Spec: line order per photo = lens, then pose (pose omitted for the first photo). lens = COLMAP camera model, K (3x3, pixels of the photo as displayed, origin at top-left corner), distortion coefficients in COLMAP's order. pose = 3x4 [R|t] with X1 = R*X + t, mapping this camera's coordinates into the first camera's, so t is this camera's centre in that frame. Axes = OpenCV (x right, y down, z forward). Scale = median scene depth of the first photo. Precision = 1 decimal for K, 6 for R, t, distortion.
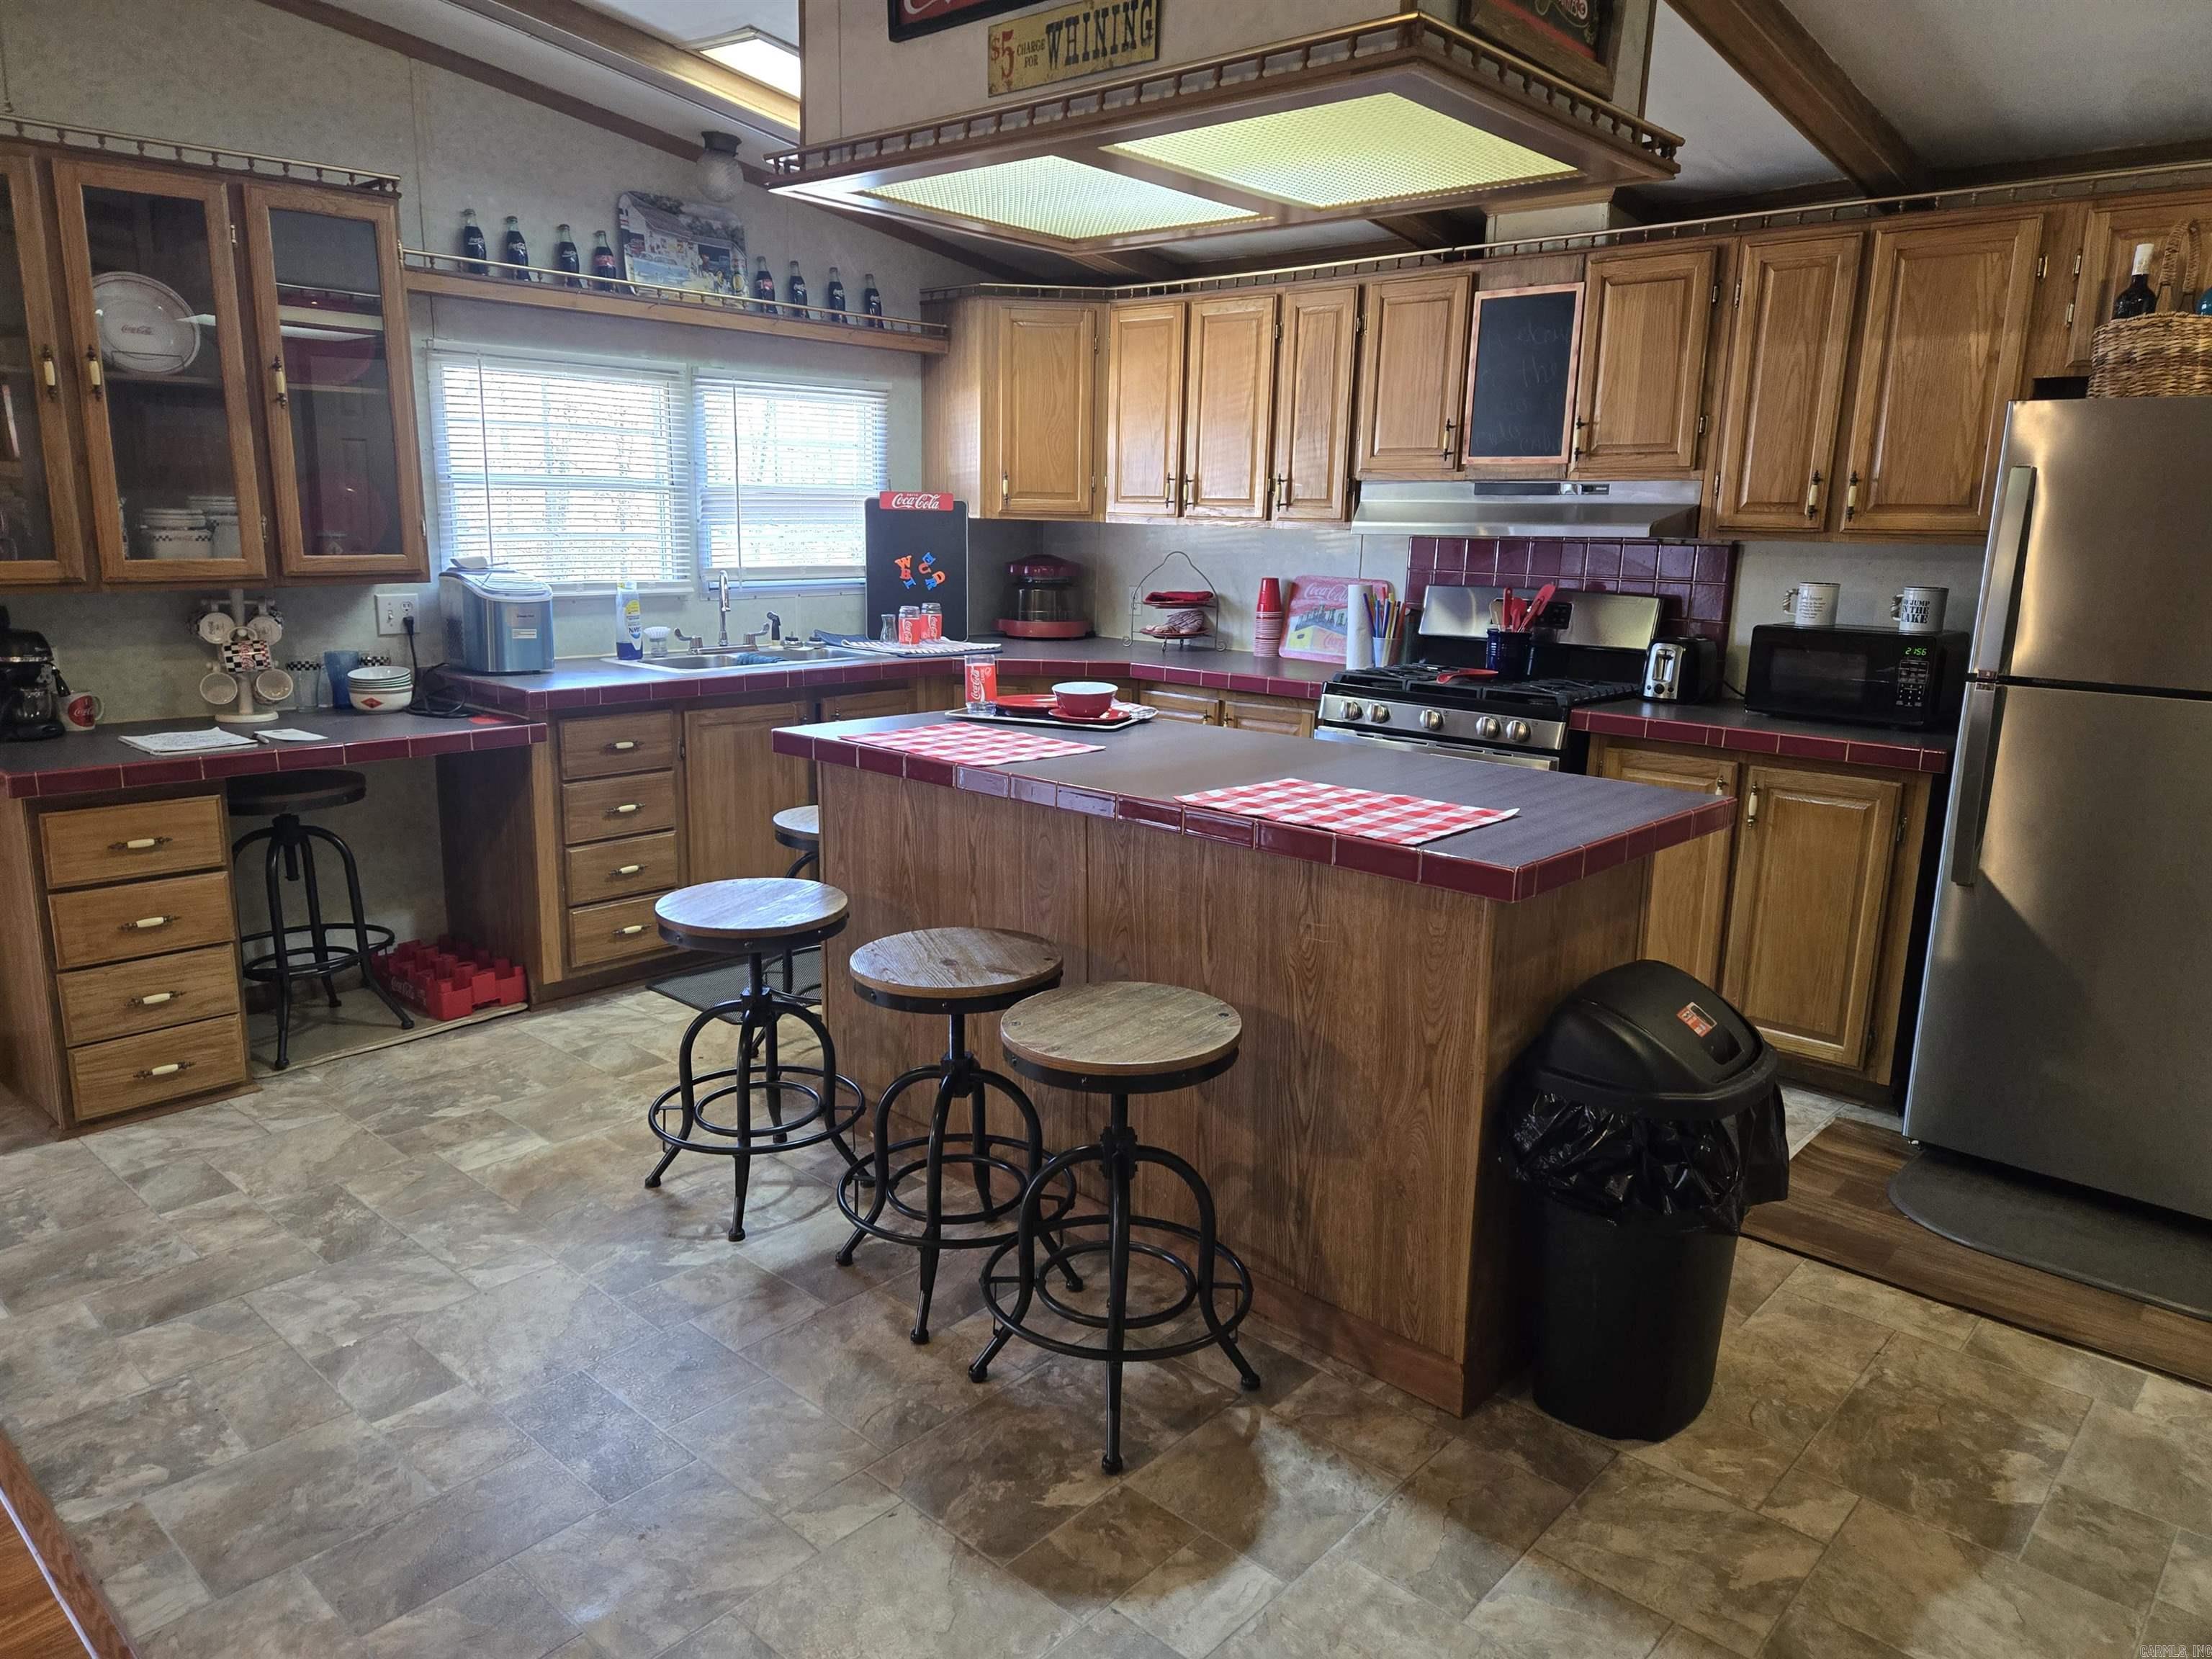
lens RADIAL K [[1492.1, 0, 1125.7], [0, 1492.1, 816.9], [0, 0, 1]] dist [0.072485, -0.063482]
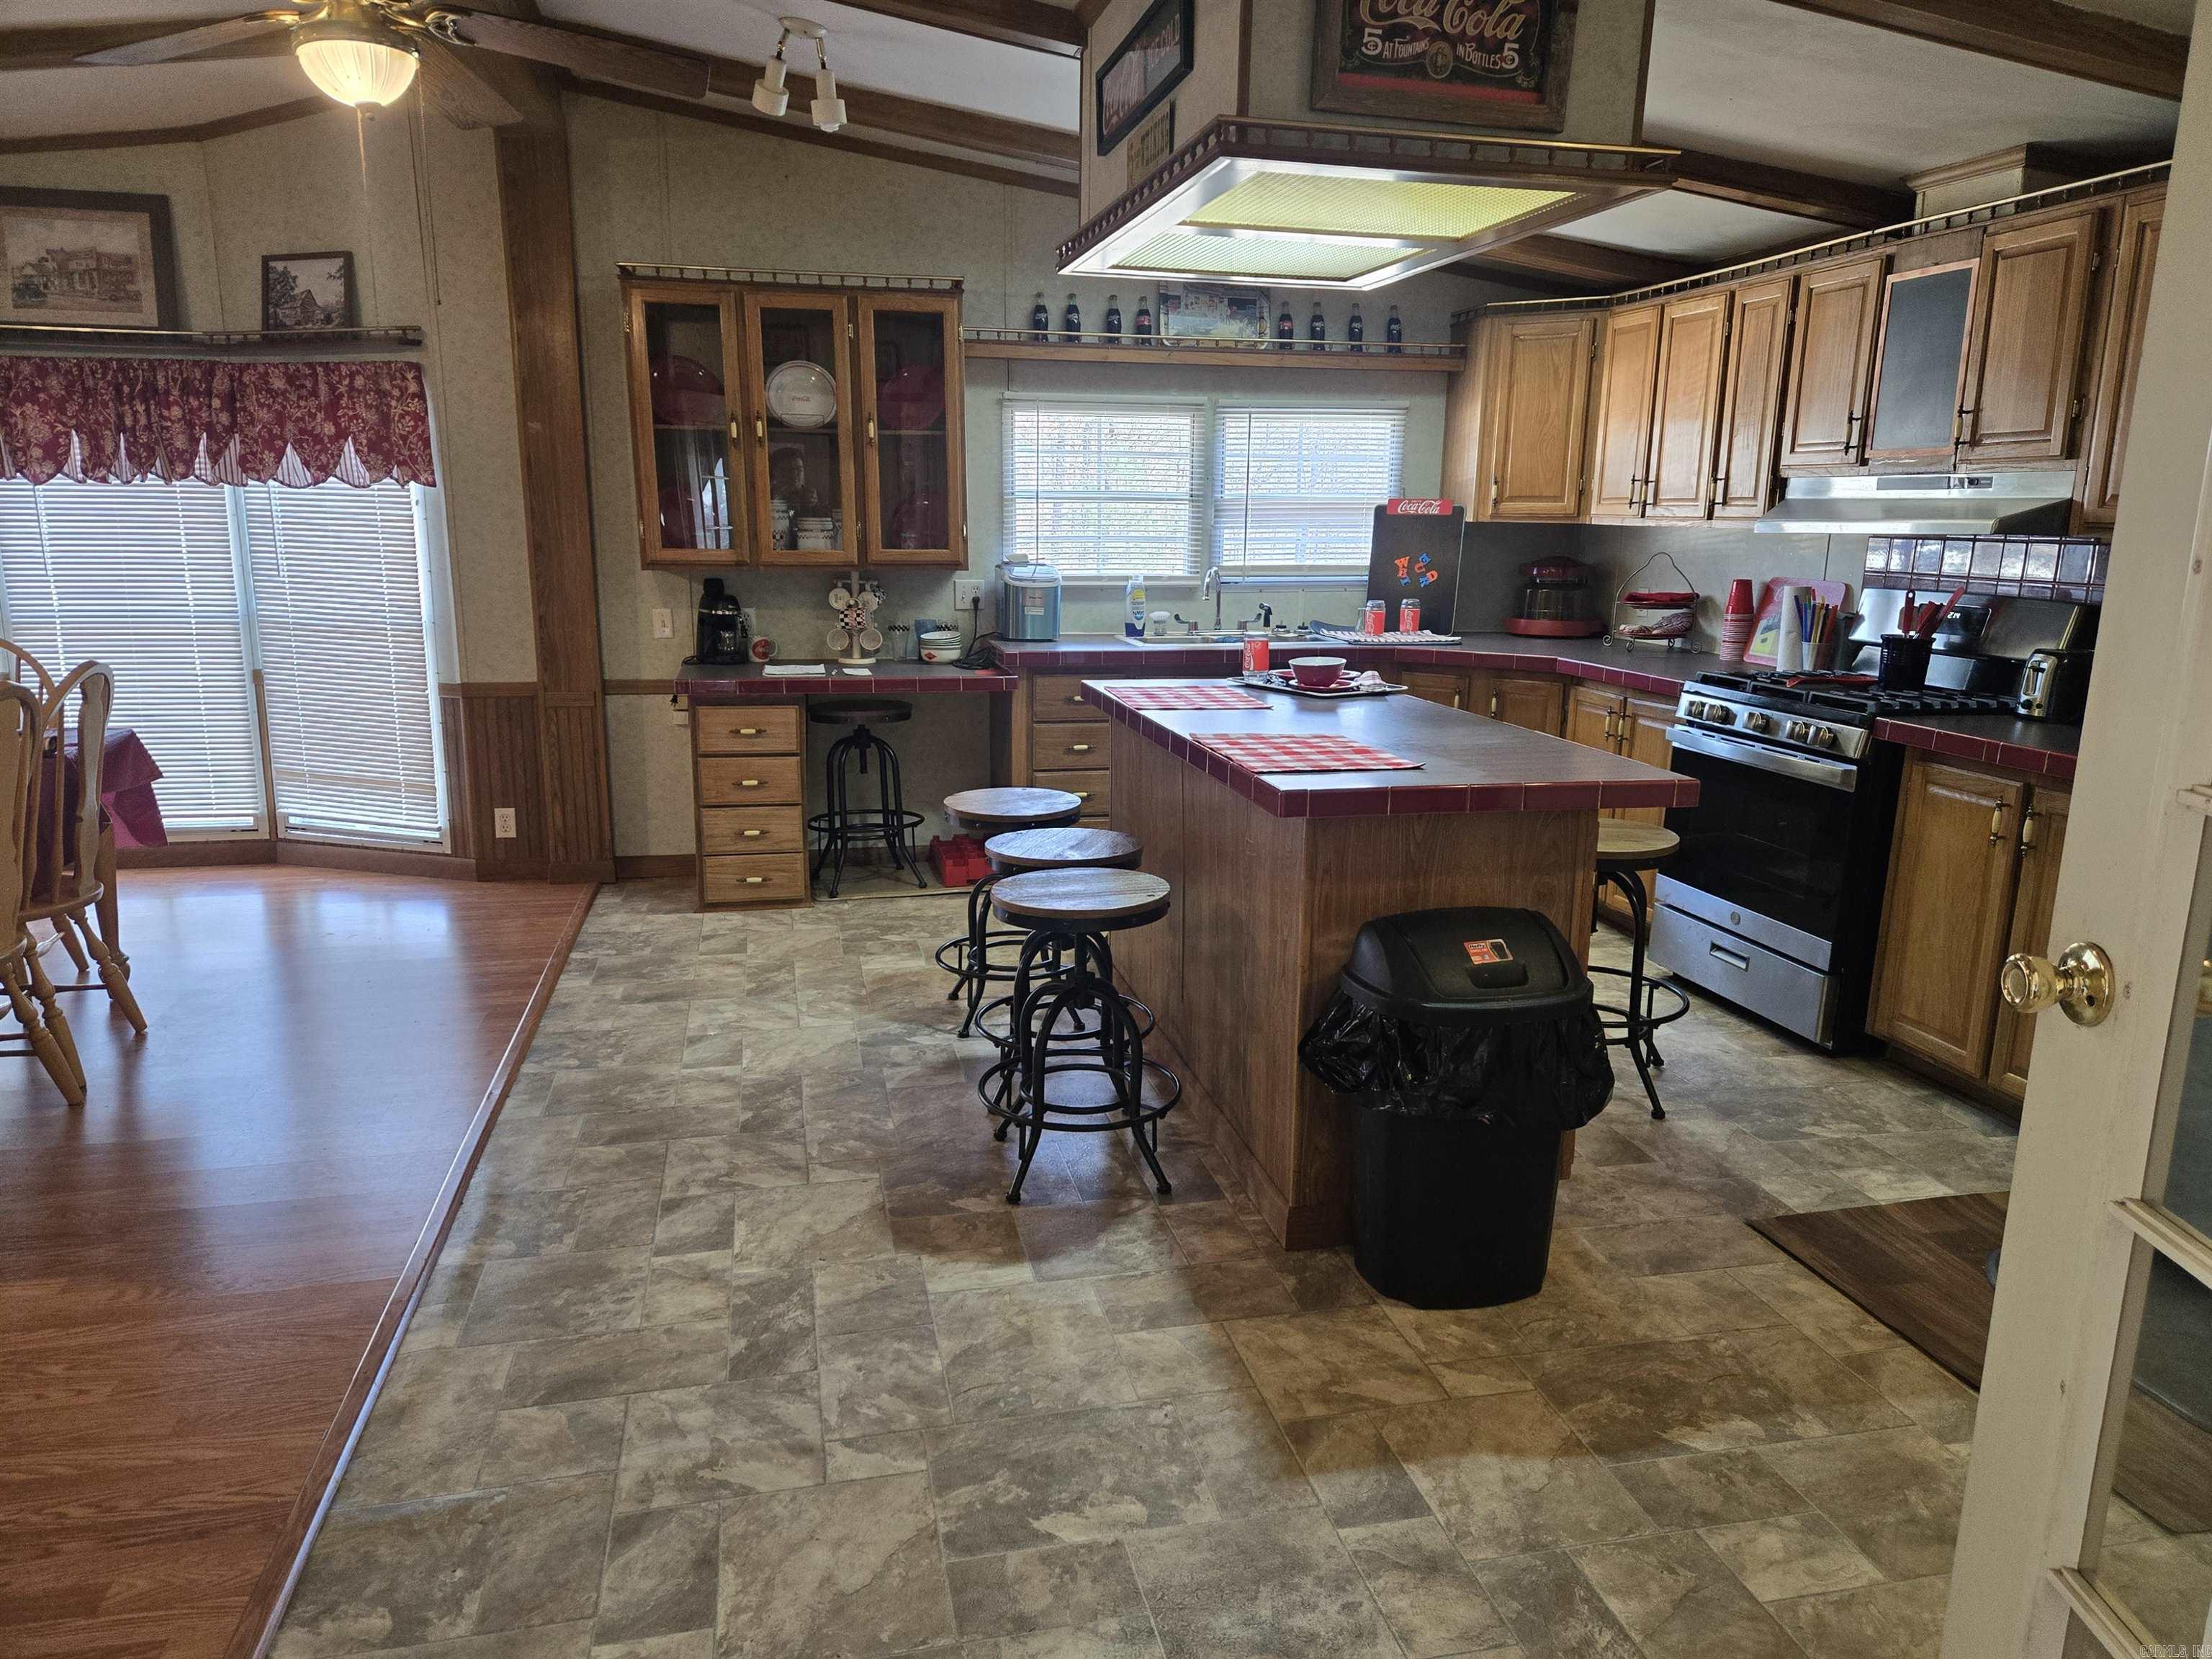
lens RADIAL K [[1492.1, 0, 1120.2], [0, 1492.1, 846.3], [0, 0, 1]] dist [0.072485, -0.063482]
pose [[0.824090, 0.115596, -0.554539, 0.436440], [-0.110989, 0.992932, 0.042042, 0.022117], [0.555480, 0.026901, 0.831095, -0.052661]]
